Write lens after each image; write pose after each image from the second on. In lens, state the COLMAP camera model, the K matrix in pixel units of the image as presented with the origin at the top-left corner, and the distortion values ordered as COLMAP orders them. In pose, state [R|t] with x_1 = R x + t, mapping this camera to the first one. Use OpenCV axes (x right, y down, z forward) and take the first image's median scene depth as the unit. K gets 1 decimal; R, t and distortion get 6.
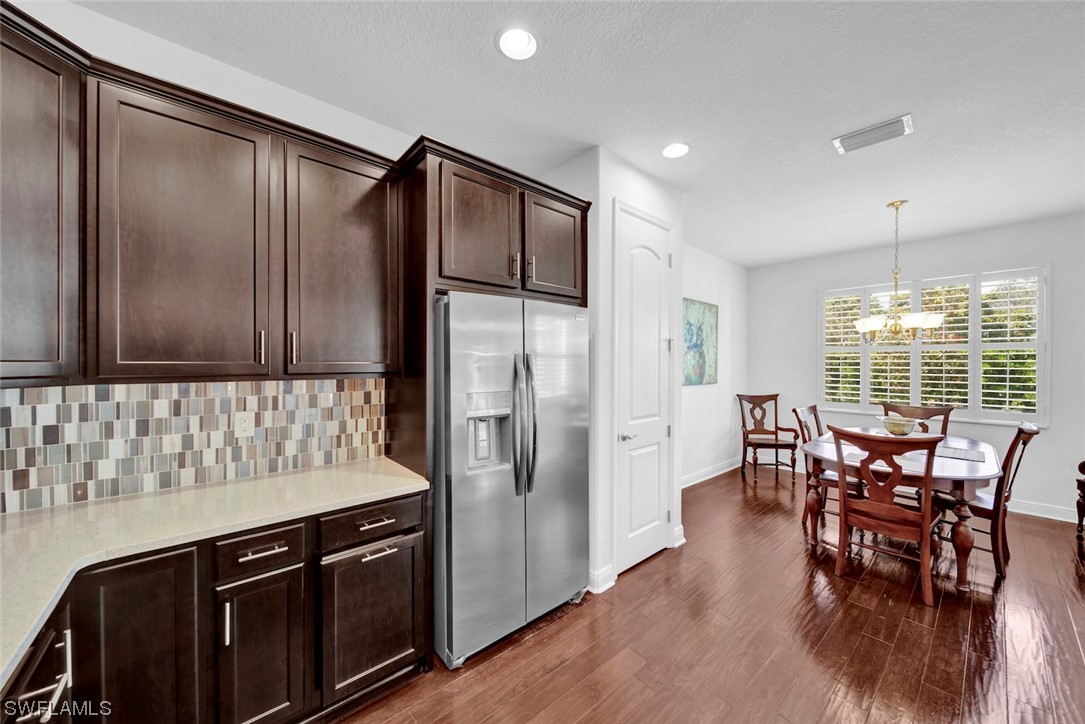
lens RADIAL K [[381.9, 0, 548.2], [0, 381.9, 369.2], [0, 0, 1]] dist [-0.001795, -0.000237]
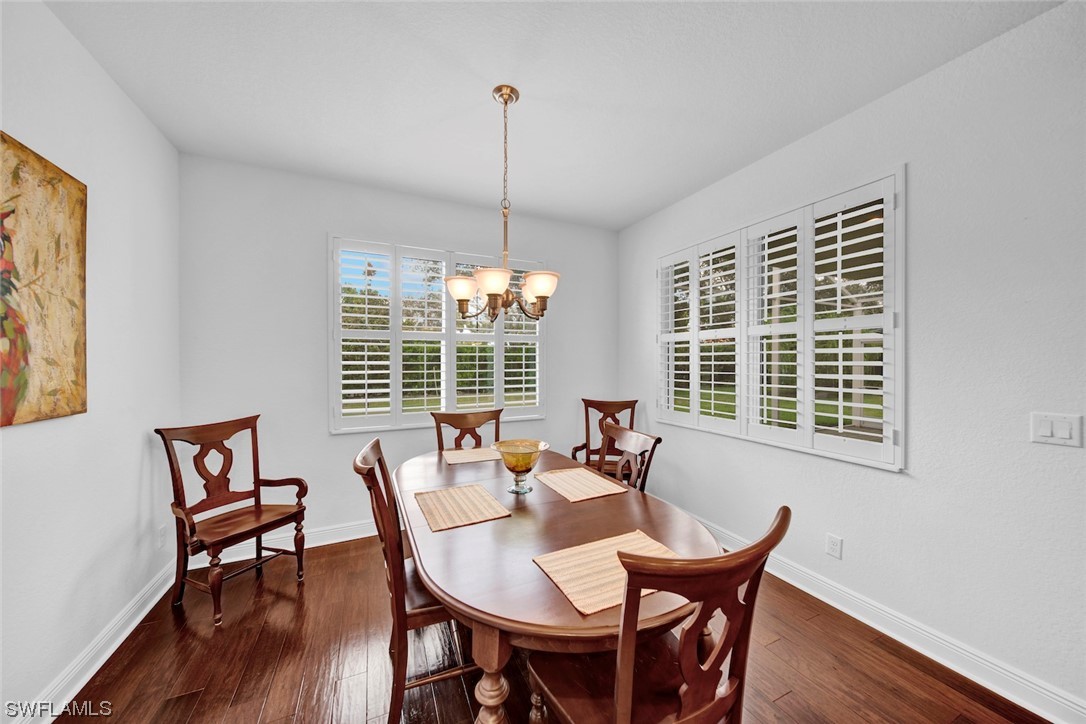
lens RADIAL K [[382.2, 0, 553.3], [0, 382.2, 363.3], [0, 0, 1]] dist [-0.001795, -0.000237]
pose [[0.268840, -0.011160, 0.963120, 0.216464], [0.009210, 0.999917, 0.009016, -0.005605], [-0.963141, 0.006446, 0.268921, 0.481628]]
